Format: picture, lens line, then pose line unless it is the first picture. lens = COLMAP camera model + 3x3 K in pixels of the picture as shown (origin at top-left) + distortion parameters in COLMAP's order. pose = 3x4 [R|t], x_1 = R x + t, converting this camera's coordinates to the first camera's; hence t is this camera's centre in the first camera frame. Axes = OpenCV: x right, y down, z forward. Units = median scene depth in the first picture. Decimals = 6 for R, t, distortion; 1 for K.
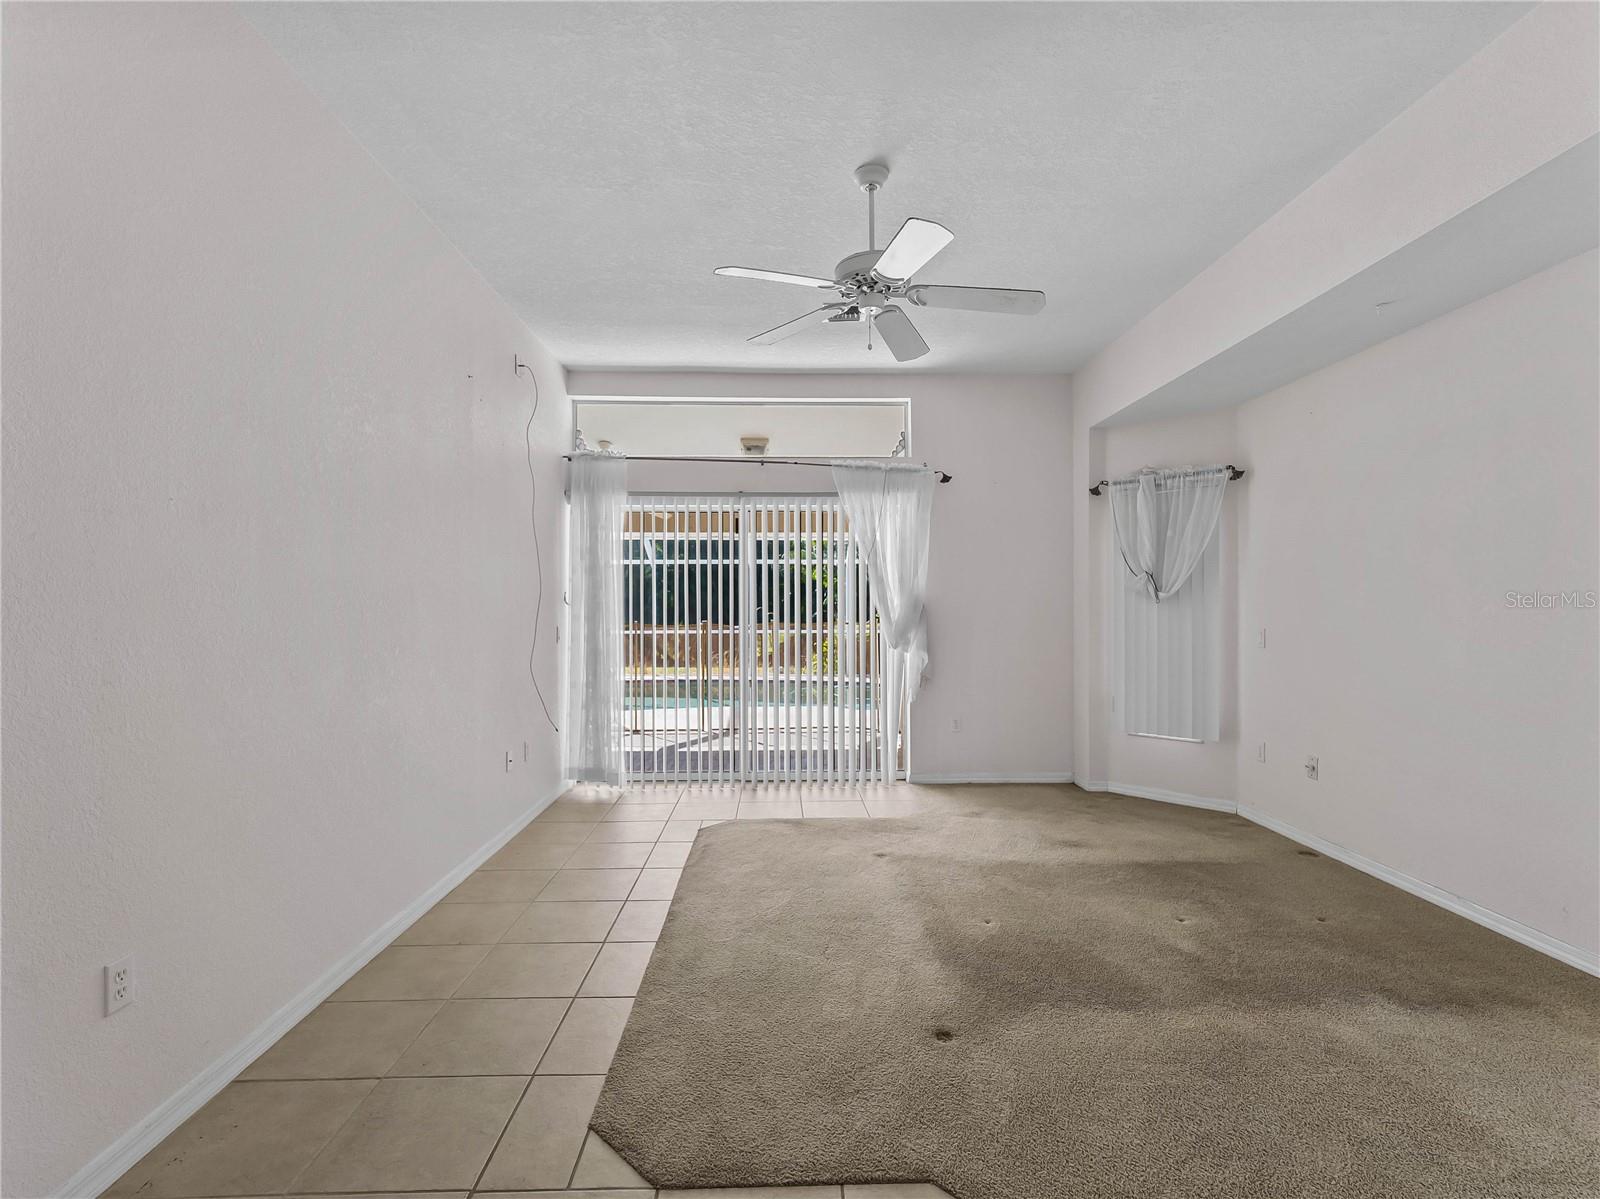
lens RADIAL K [[739.7, 0, 802.2], [0, 739.7, 605.8], [0, 0, 1]] dist [-0.002846, -0.000520]
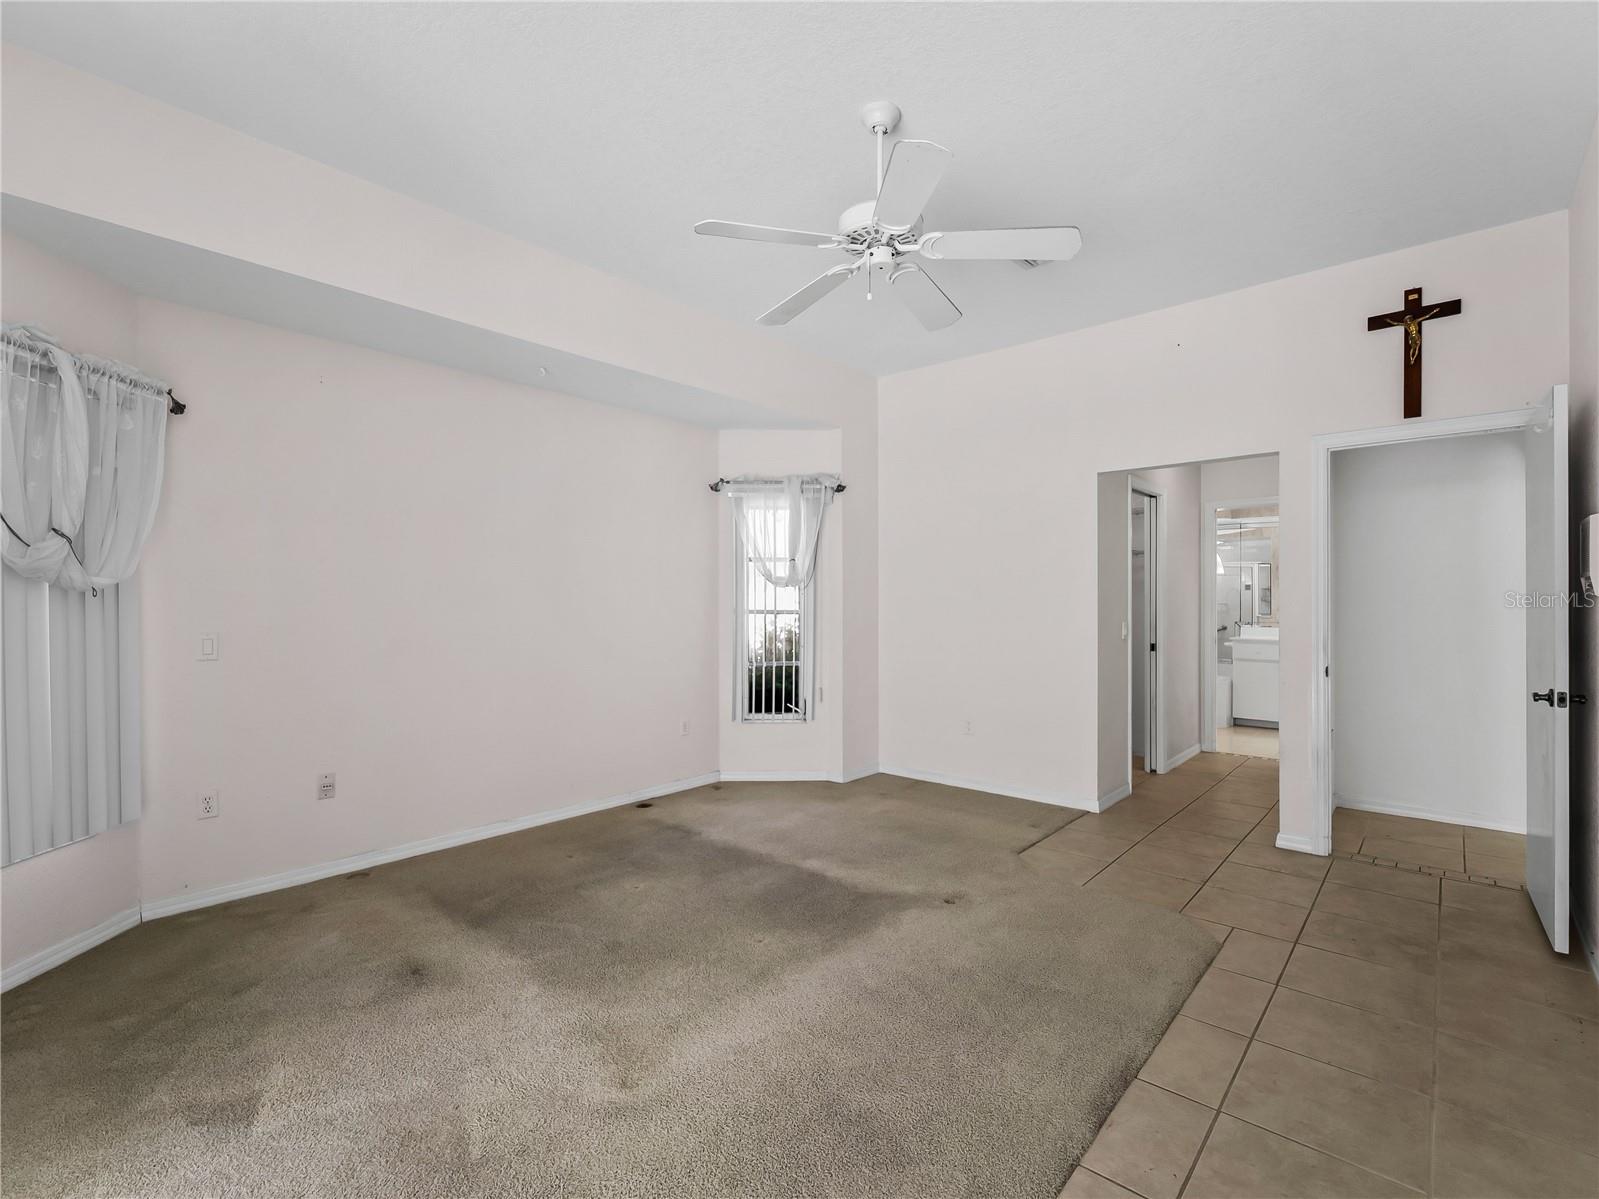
lens RADIAL K [[743.2, 0, 794.9], [0, 743.2, 597.5], [0, 0, 1]] dist [-0.001020, -0.000505]
pose [[-0.726728, 0.006384, 0.686896, -0.270214], [0.000408, 0.999961, -0.008862, 0.001834], [-0.686925, -0.006160, -0.726702, 1.047659]]
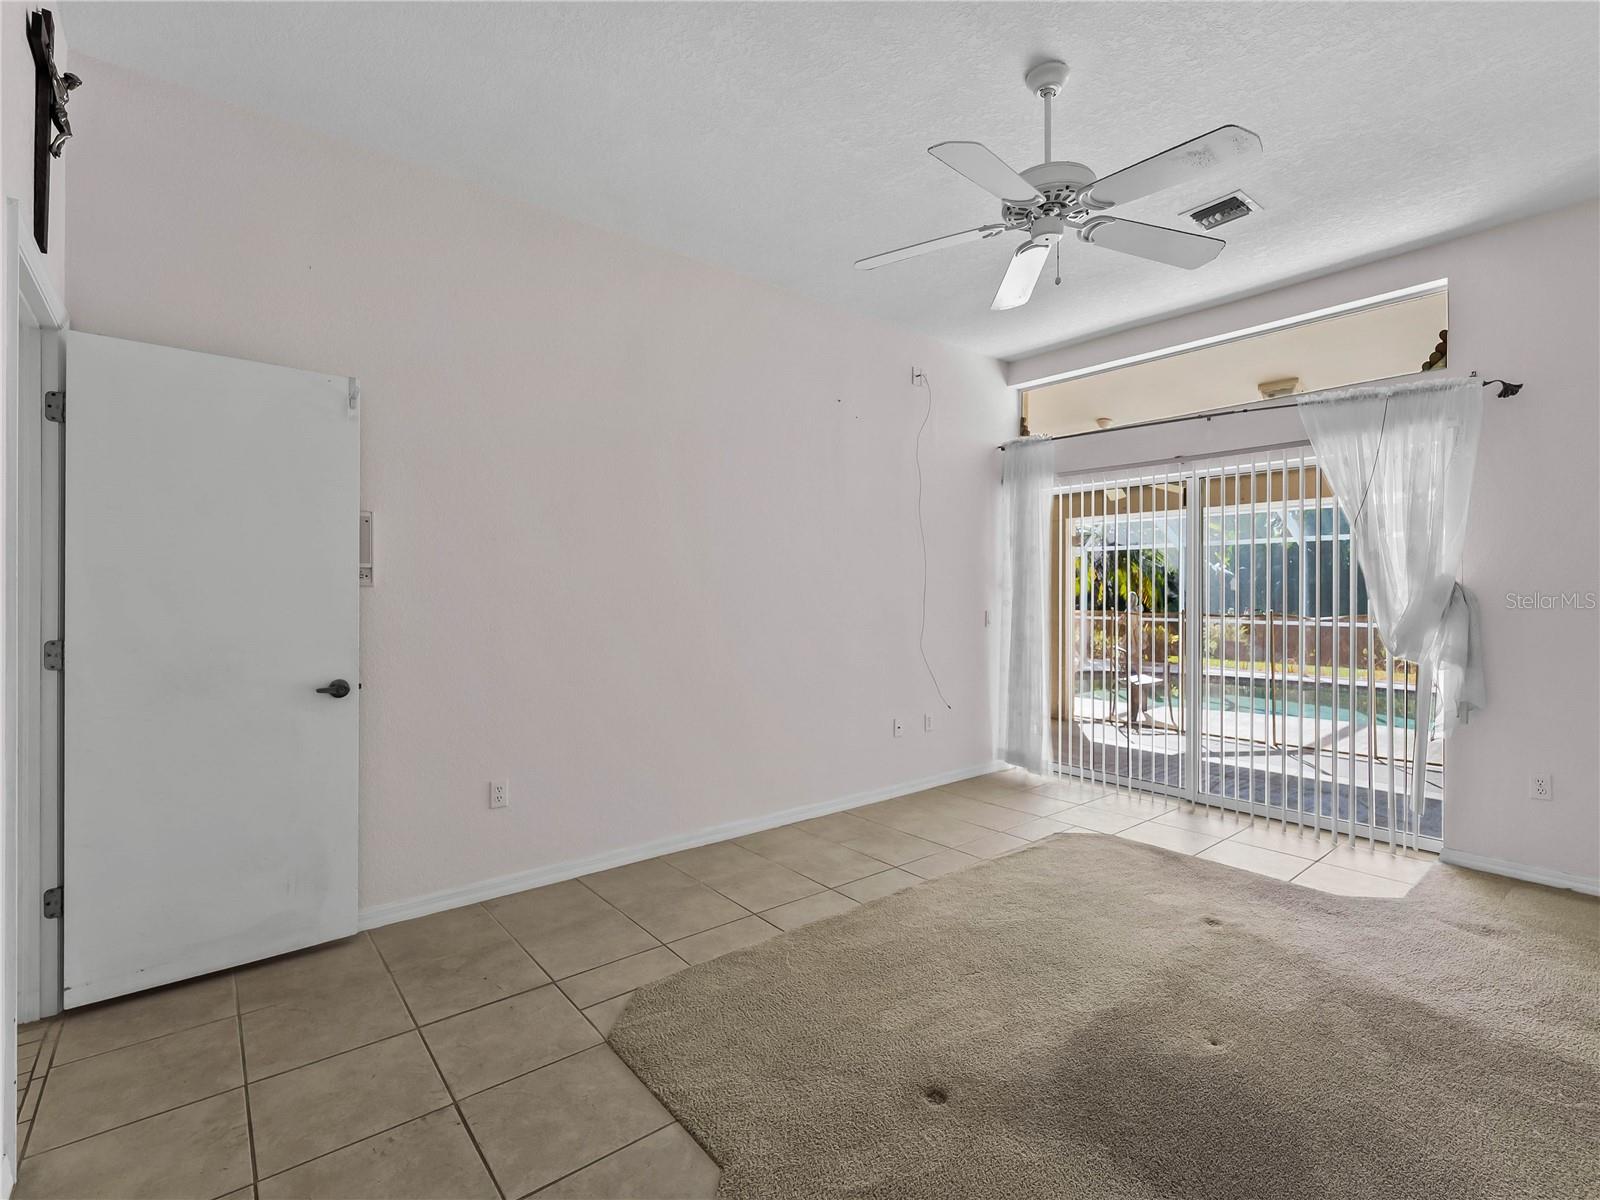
lens RADIAL K [[734.2, 0, 798.2], [0, 734.2, 590.8], [0, 0, 1]] dist [-0.002823, -0.000400]
pose [[0.613359, 0.002485, -0.789800, 0.352431], [-0.002822, 0.999996, 0.000954, -0.000958], [0.789799, 0.001643, 0.613363, 0.163619]]
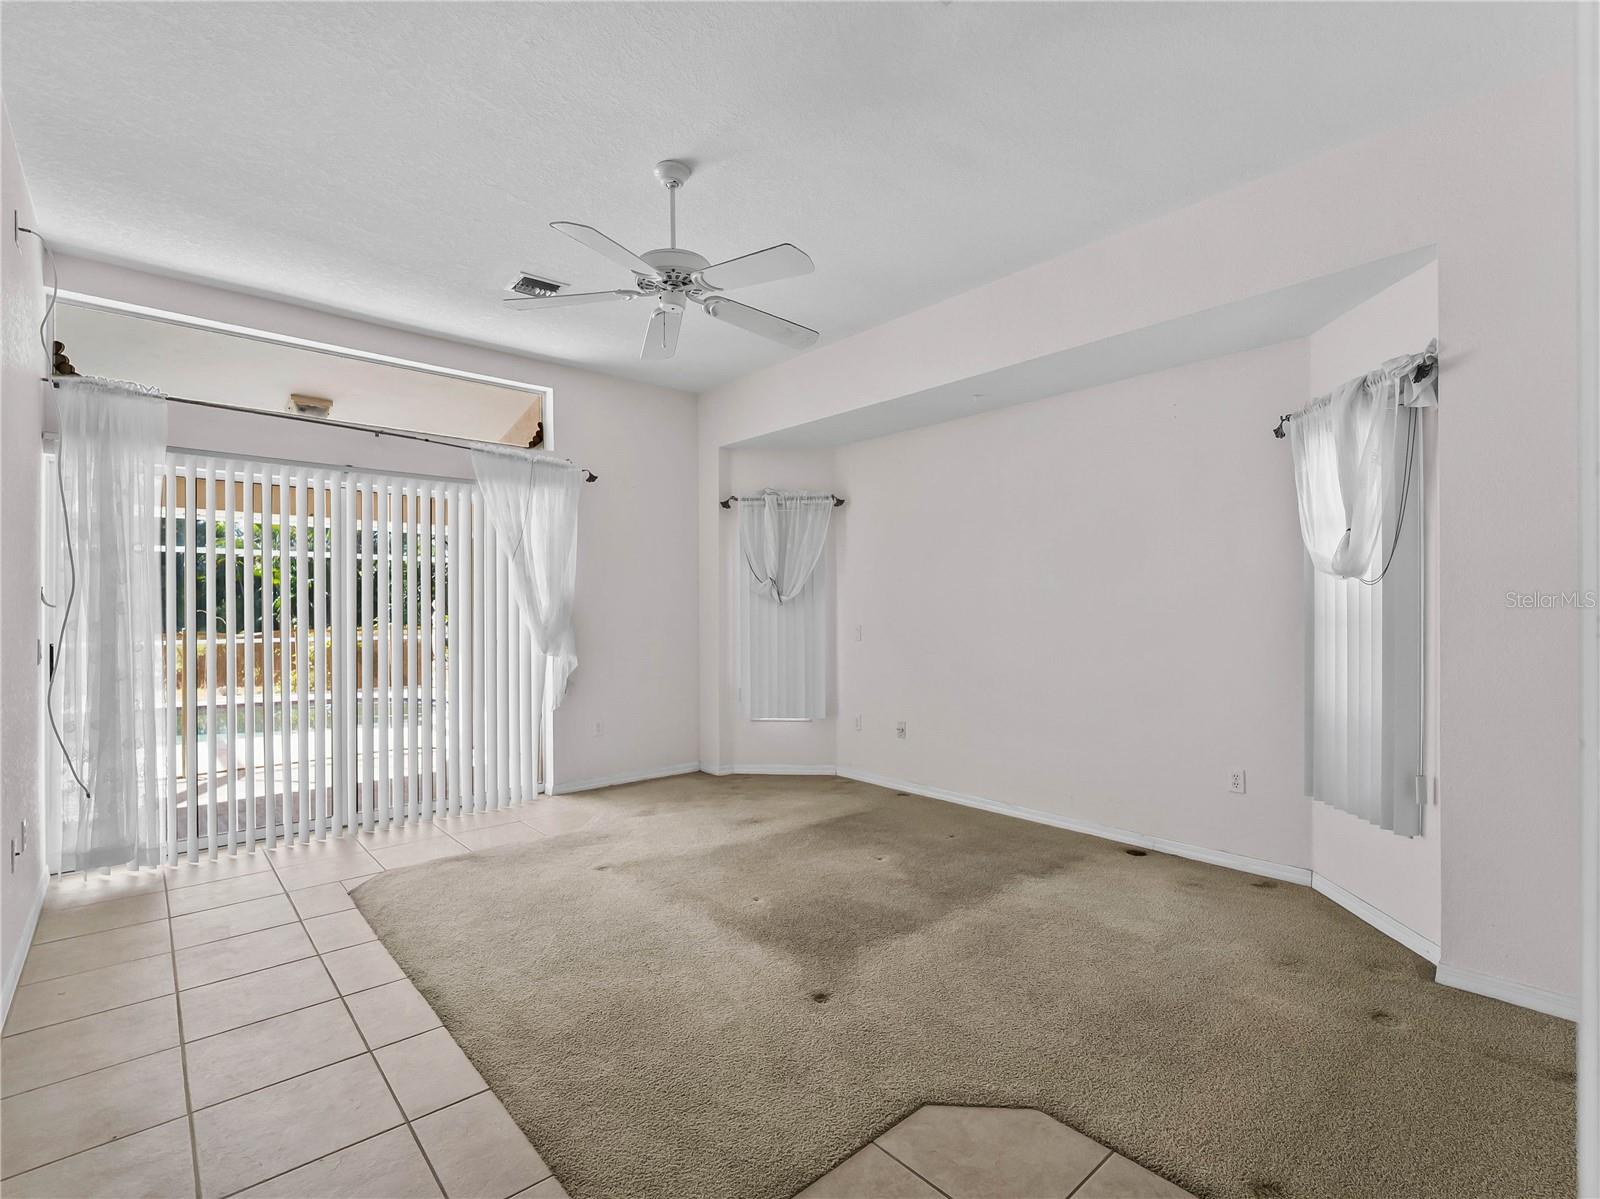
lens RADIAL K [[739.7, 0, 802.2], [0, 739.7, 605.8], [0, 0, 1]] dist [-0.002846, -0.000520]
pose [[0.766039, 0.001451, 0.642793, -0.249207], [0.000640, 0.999995, -0.003019, 0.000617], [-0.642794, 0.002724, 0.766034, 0.080664]]
